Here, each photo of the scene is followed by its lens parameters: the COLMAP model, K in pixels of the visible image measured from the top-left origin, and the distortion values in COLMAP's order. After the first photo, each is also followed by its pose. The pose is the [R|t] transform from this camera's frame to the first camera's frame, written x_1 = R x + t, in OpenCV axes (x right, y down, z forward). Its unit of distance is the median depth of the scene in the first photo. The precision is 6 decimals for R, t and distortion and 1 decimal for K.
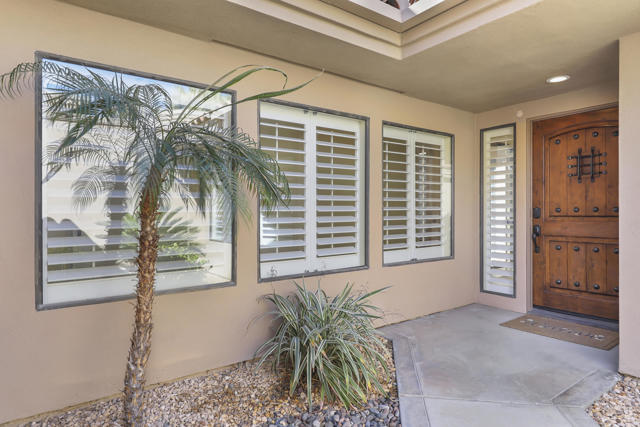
lens RADIAL K [[386.7, 0, 320.4], [0, 386.7, 212.6], [0, 0, 1]] dist [0.003317, 0.002400]
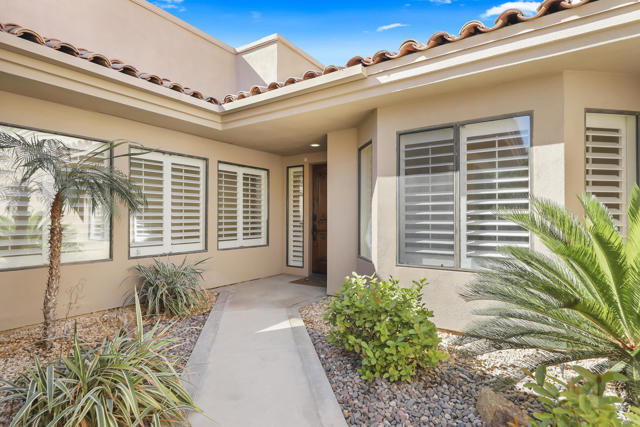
lens RADIAL K [[326.6, 0, 320.2], [0, 326.6, 214.4], [0, 0, 1]] dist [-0.002623, -0.001156]
pose [[0.940312, 0.006704, 0.340247, 0.109867], [-0.002118, 0.999902, -0.013849, 0.008098], [-0.340307, 0.012302, 0.940234, -0.479584]]
